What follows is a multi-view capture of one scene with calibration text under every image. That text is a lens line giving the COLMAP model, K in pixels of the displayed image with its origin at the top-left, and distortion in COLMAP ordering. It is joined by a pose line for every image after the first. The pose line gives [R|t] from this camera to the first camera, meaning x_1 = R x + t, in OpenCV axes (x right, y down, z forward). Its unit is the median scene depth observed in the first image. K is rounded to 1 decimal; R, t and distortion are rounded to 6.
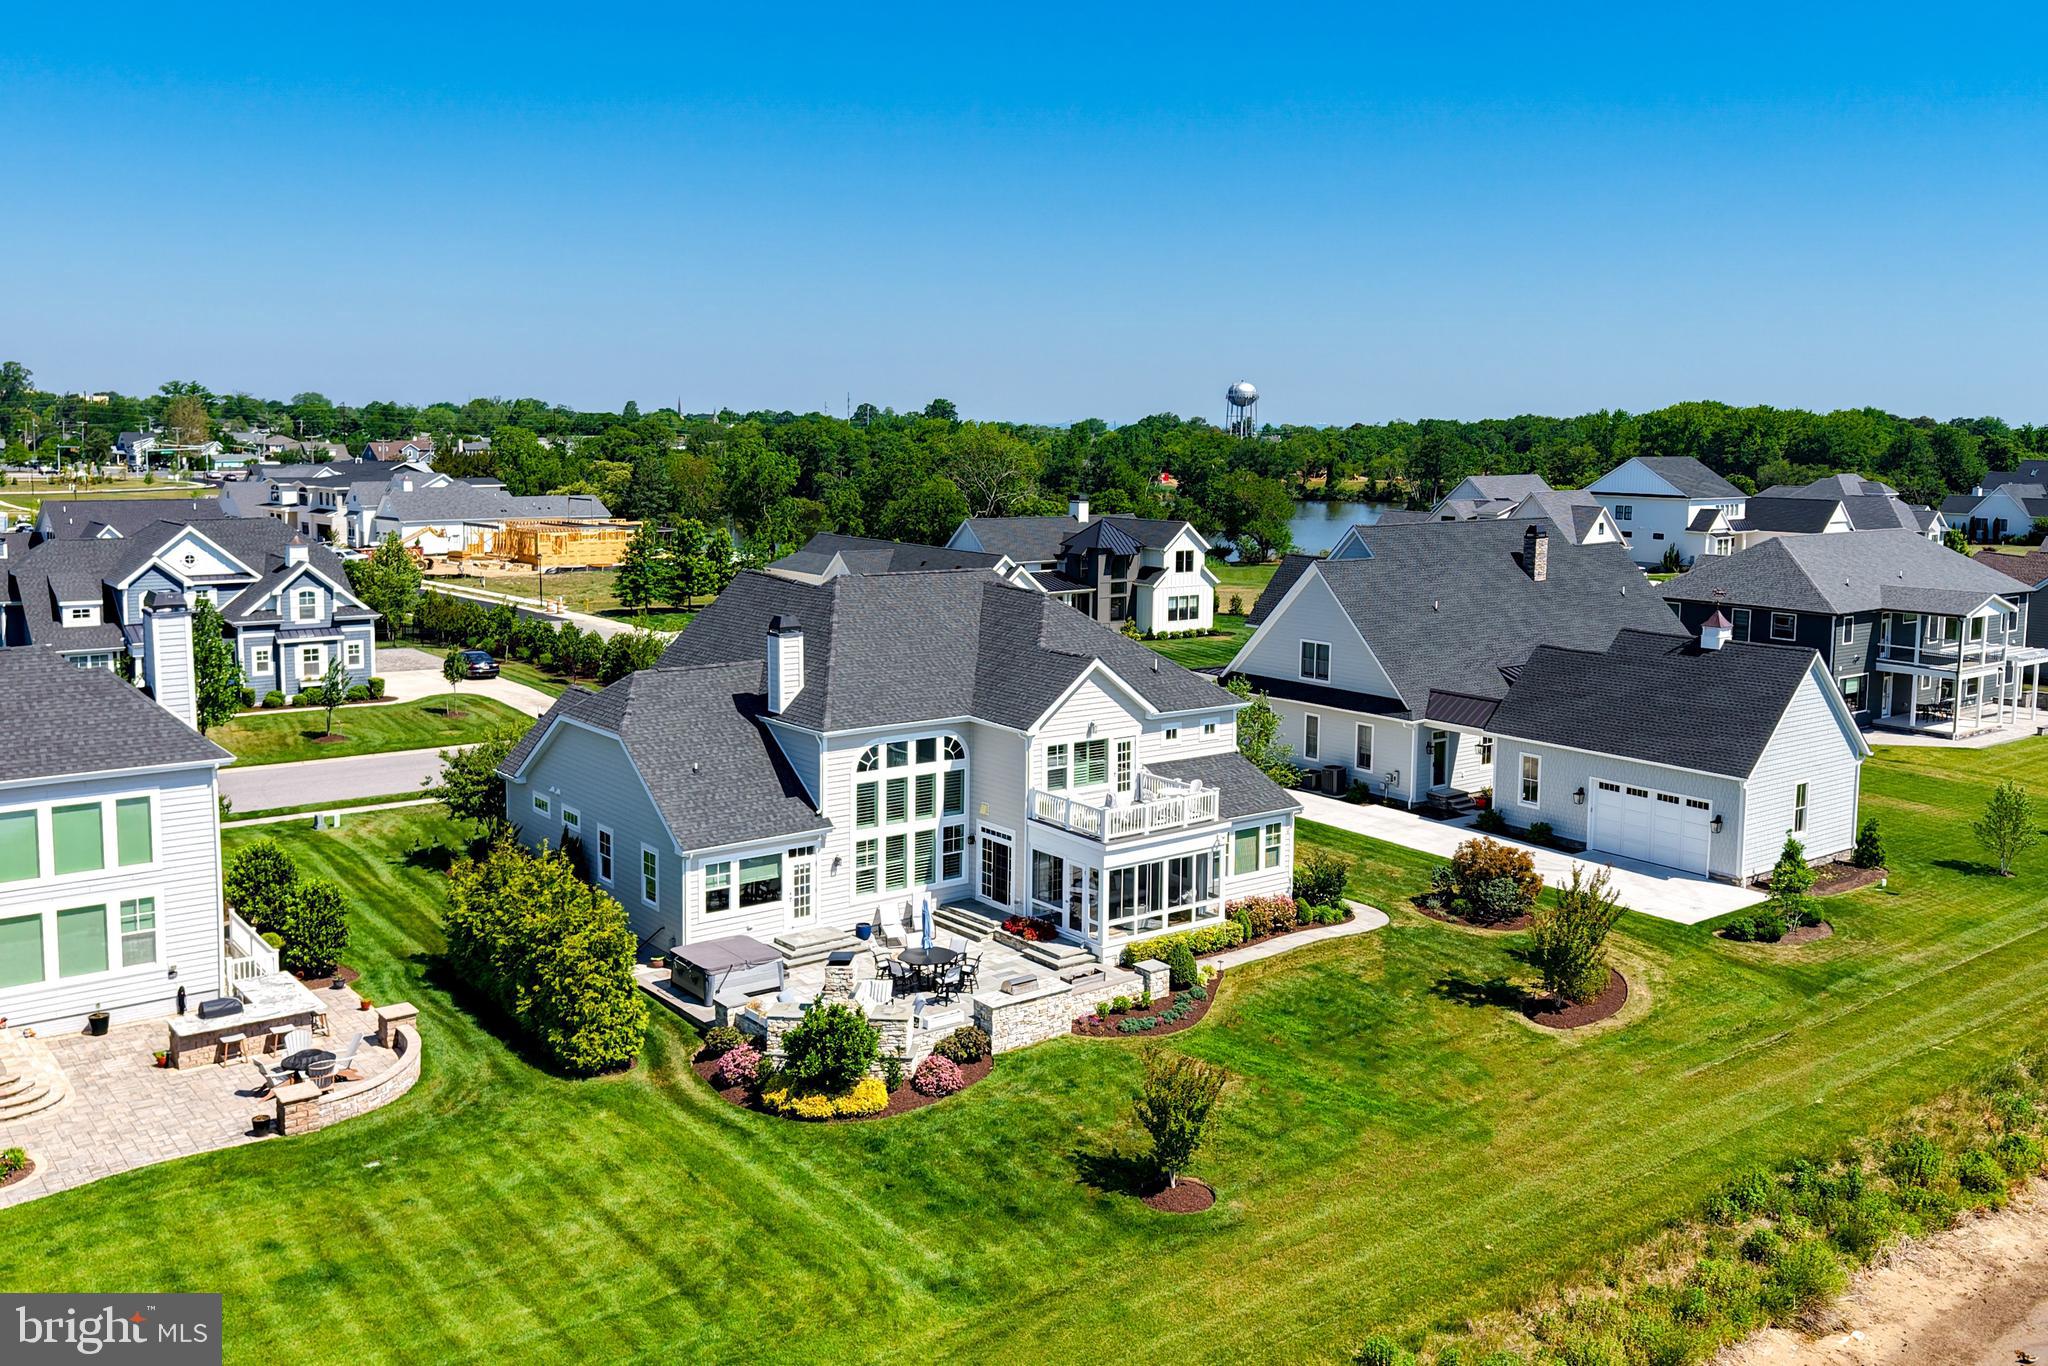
lens RADIAL K [[1759.7, 0, 1086.6], [0, 1759.7, 593.7], [0, 0, 1]] dist [0.072721, -0.122142]
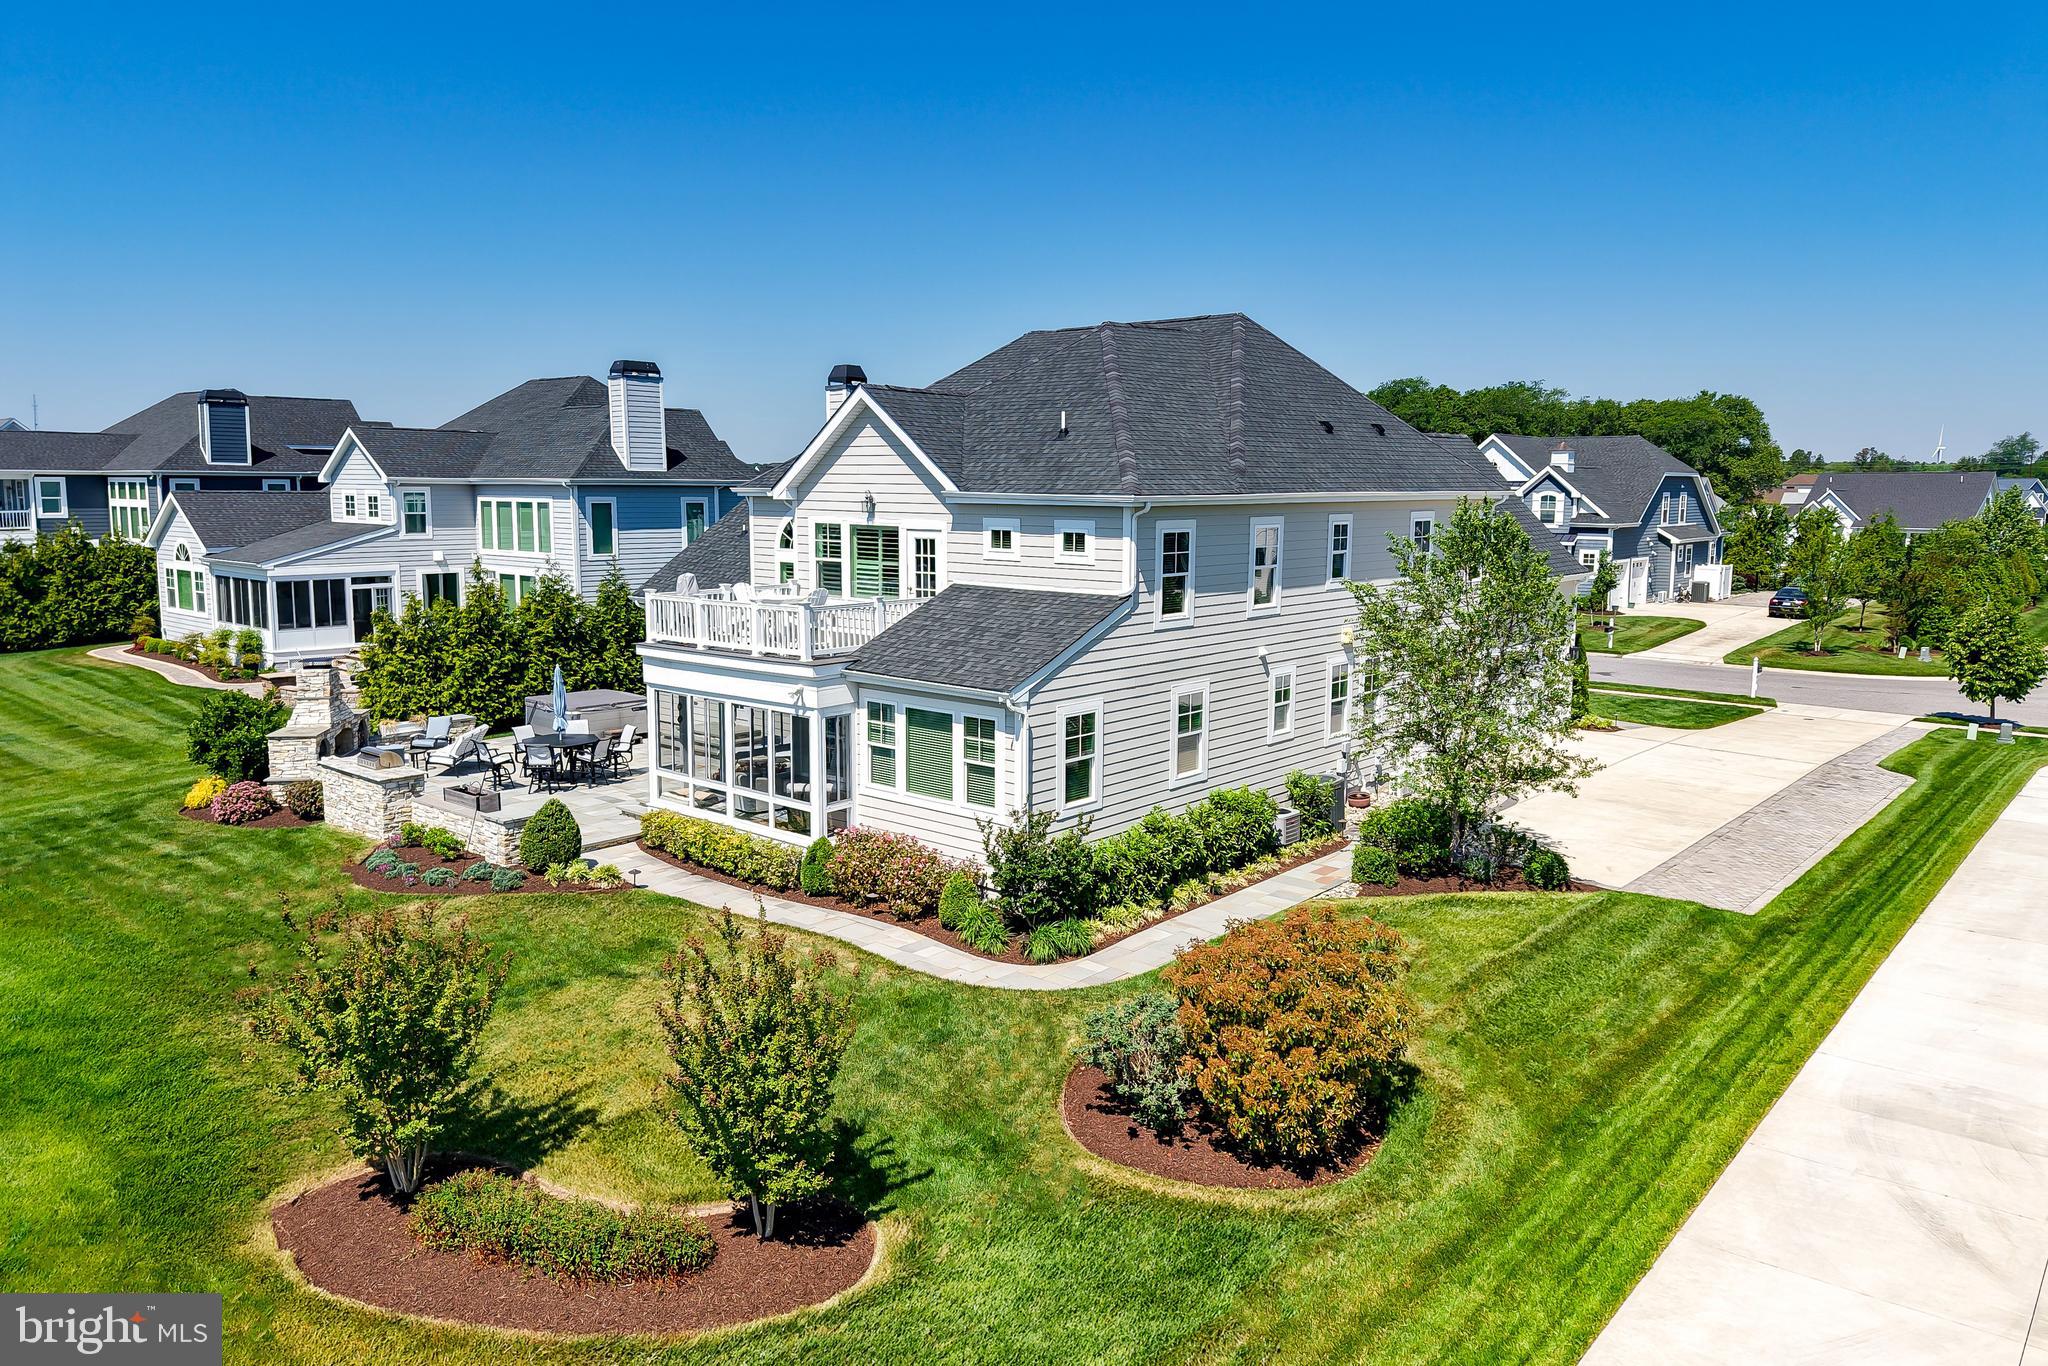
lens RADIAL K [[1382.8, 0, 1024.0], [0, 1382.8, 683.0], [0, 0, 1]] dist [0.046095, -0.006711]
pose [[0.186170, 0.129845, -0.973900, 0.516152], [-0.101783, 0.988445, 0.112328, 0.080667], [0.977231, 0.078214, 0.197234, 0.994992]]
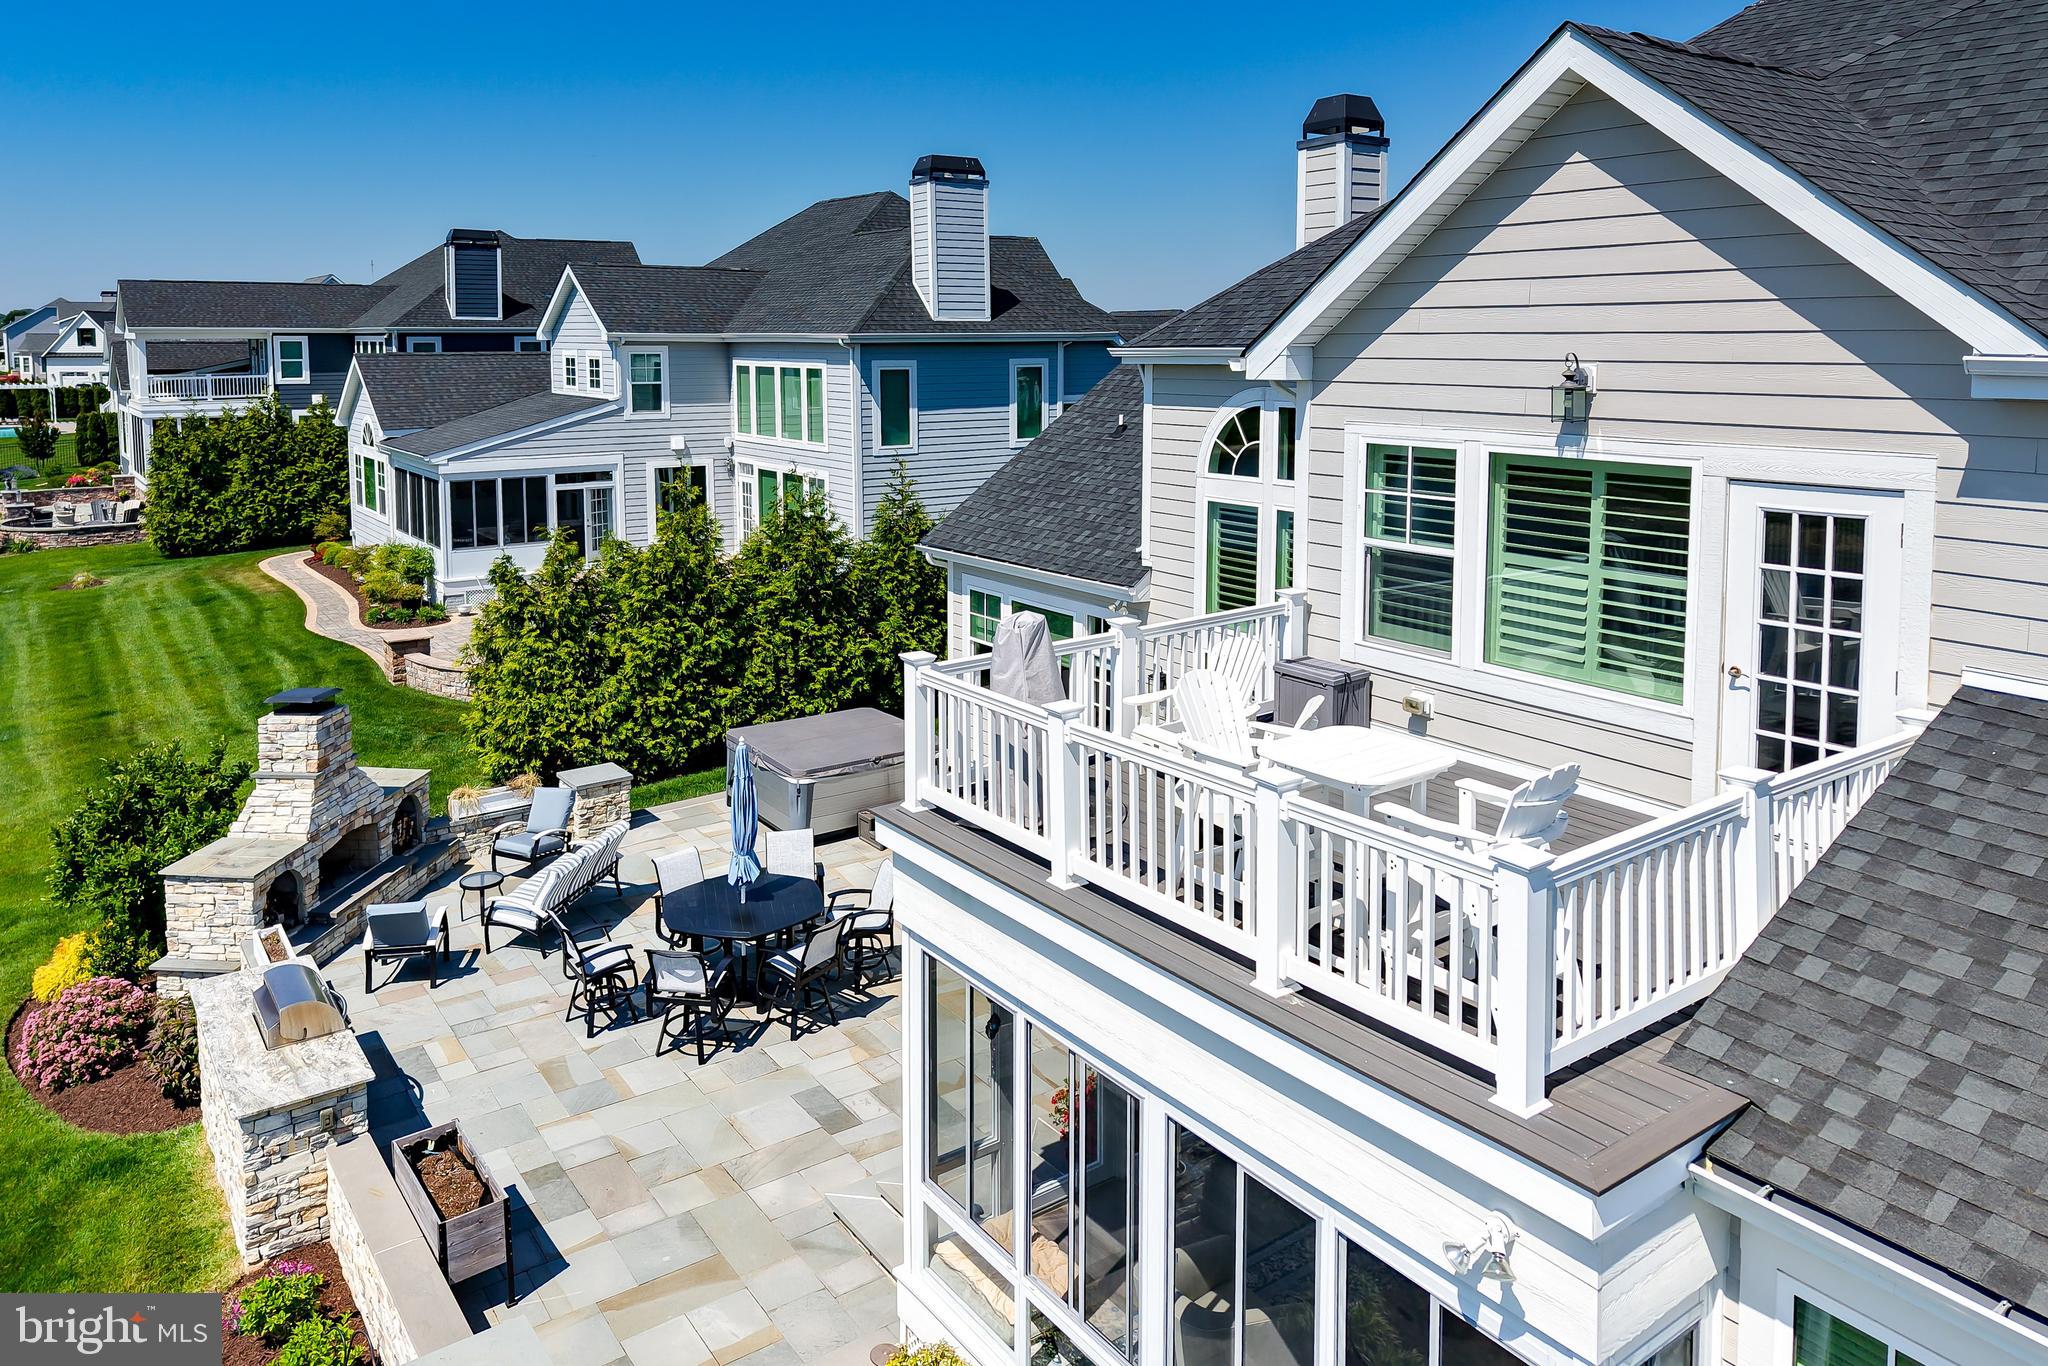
lens RADIAL K [[1422.9, 0, 1079.7], [0, 1422.9, 459.5], [0, 0, 1]] dist [0.214384, -0.192094]
pose [[-0.003439, 0.075434, -0.997145, 0.177978], [-0.096700, 0.992453, 0.075412, 0.078761], [0.995308, 0.096683, 0.003882, 0.975729]]
